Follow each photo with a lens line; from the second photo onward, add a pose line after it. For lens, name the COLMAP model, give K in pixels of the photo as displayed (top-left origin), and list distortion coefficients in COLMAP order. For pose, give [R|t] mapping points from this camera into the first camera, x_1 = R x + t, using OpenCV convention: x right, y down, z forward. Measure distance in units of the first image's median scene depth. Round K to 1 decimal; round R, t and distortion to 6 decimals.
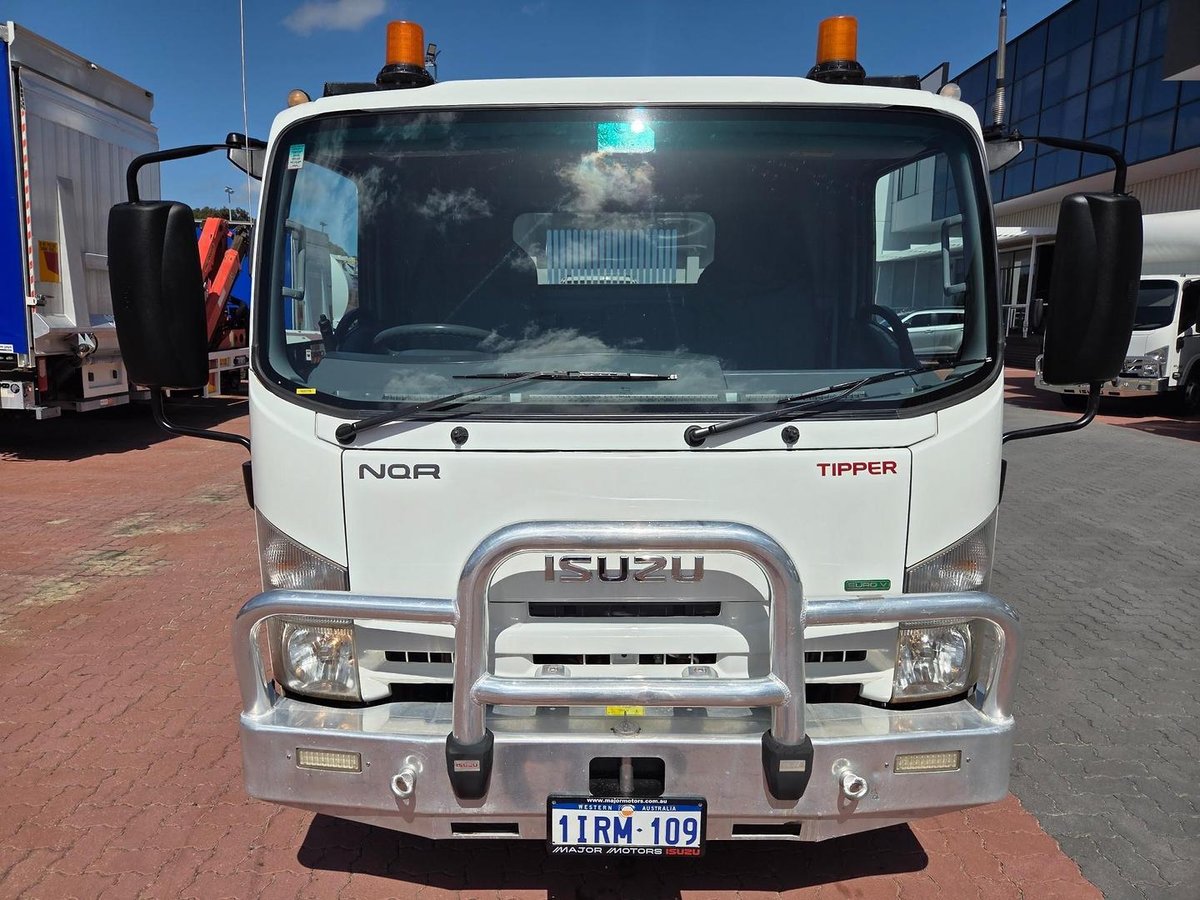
lens RADIAL K [[808.9, 0, 597.1], [0, 808.9, 446.2], [0, 0, 1]] dist [0.071494, -0.055763]
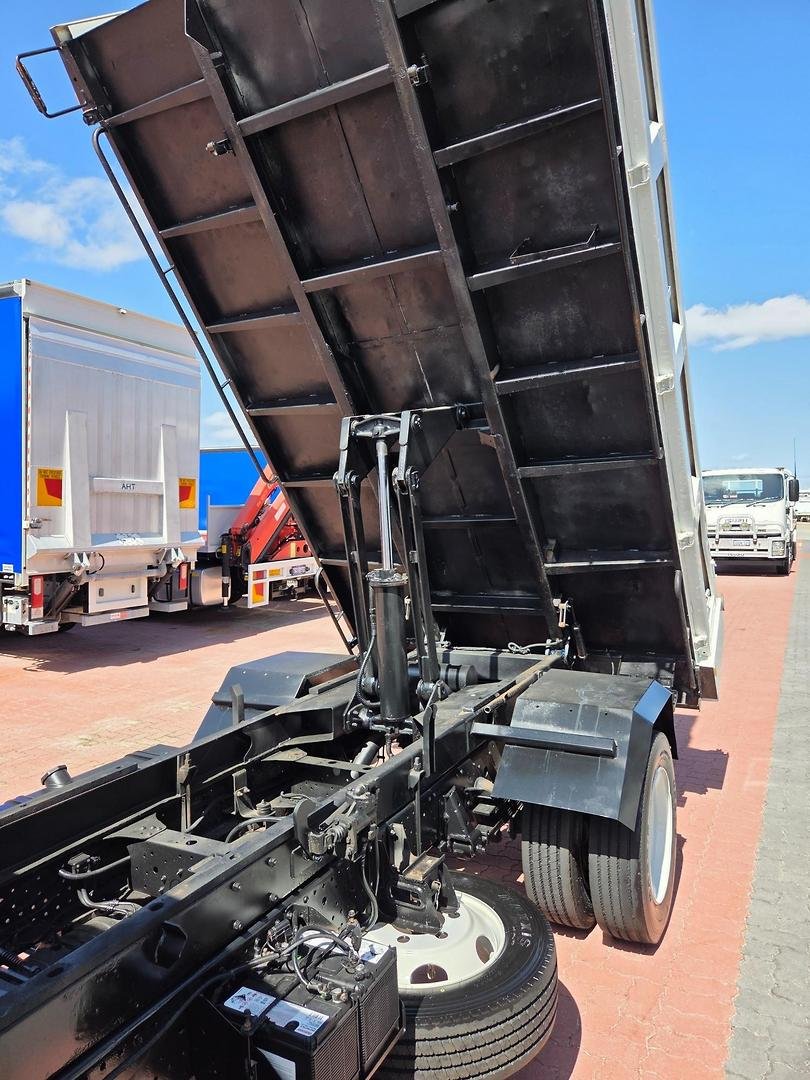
lens RADIAL K [[730.6, 0, 399.6], [0, 730.6, 519.6], [0, 0, 1]] dist [0.062504, -0.050317]
pose [[0.876010, -0.023710, -0.481711, 0.838267], [-0.049952, 0.988959, -0.139517, -0.297360], [0.479700, 0.146281, 0.865153, 1.648997]]
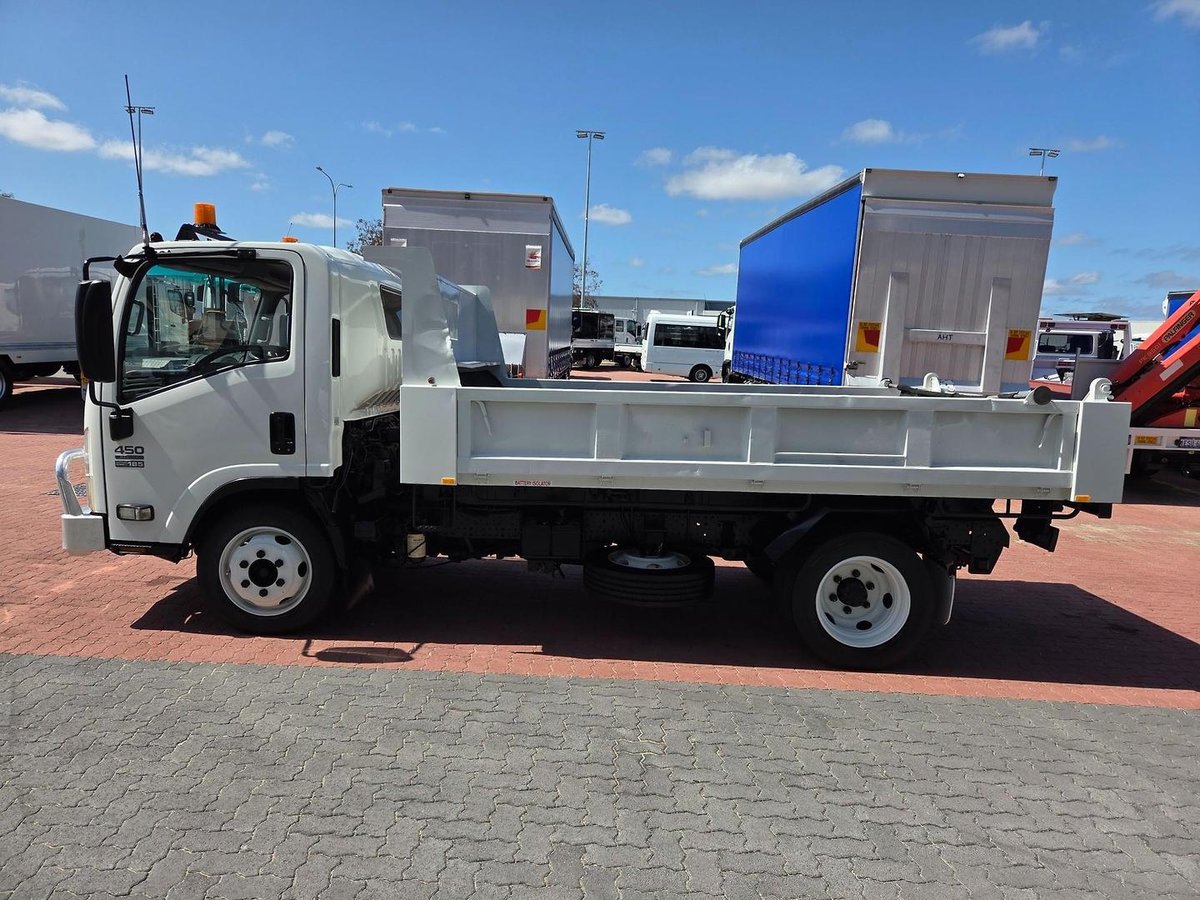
lens RADIAL K [[808.9, 0, 597.1], [0, 808.9, 446.2], [0, 0, 1]] dist [0.071494, -0.055763]
pose [[-0.000931, 0.105659, -0.994402, 2.845345], [-0.204415, 0.973385, 0.103617, -0.412289], [0.978884, 0.203367, 0.020692, 2.431450]]
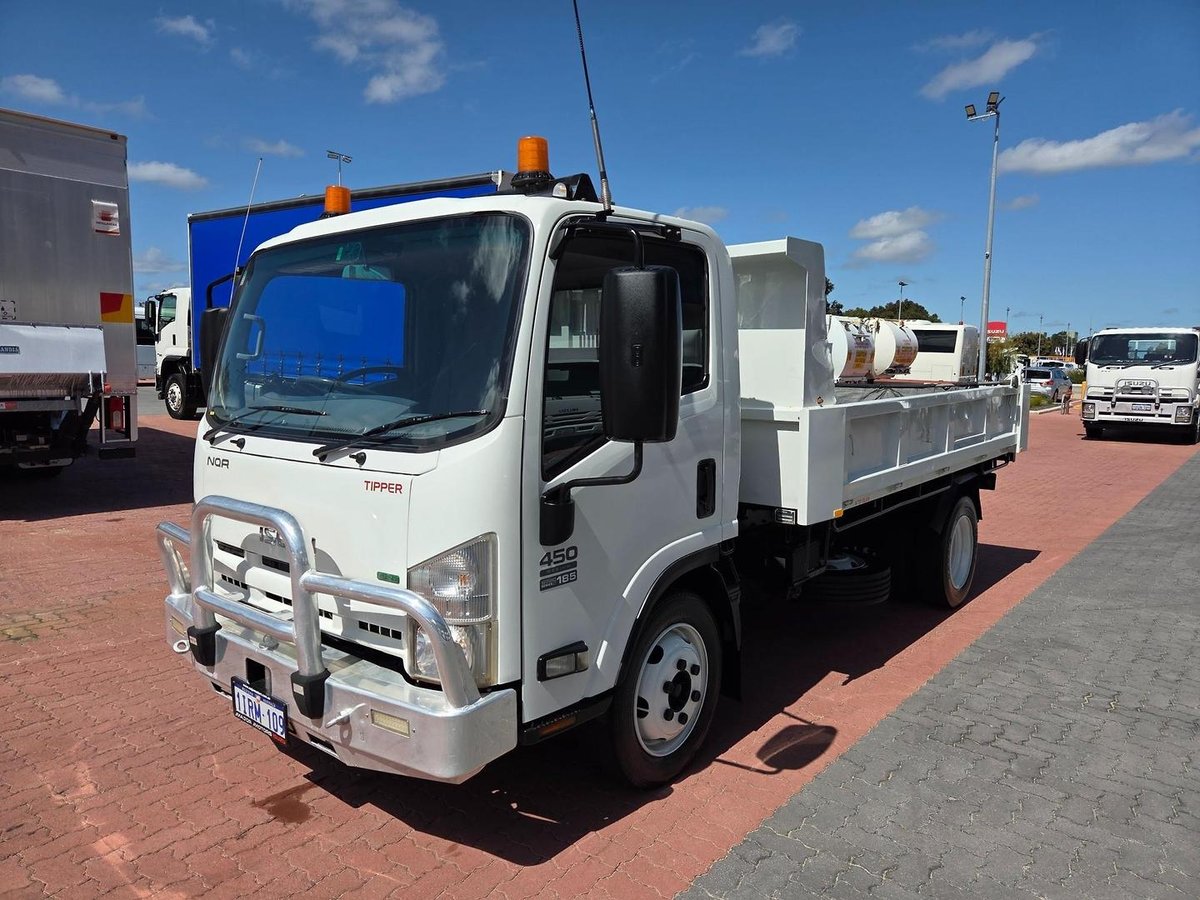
lens RADIAL K [[808.9, 0, 597.1], [0, 808.9, 446.2], [0, 0, 1]] dist [0.071494, -0.055763]
pose [[0.769698, 0.067346, -0.634846, 1.418141], [-0.111616, 0.993300, -0.029953, -0.037816], [0.628575, 0.093914, 0.772058, 0.185867]]
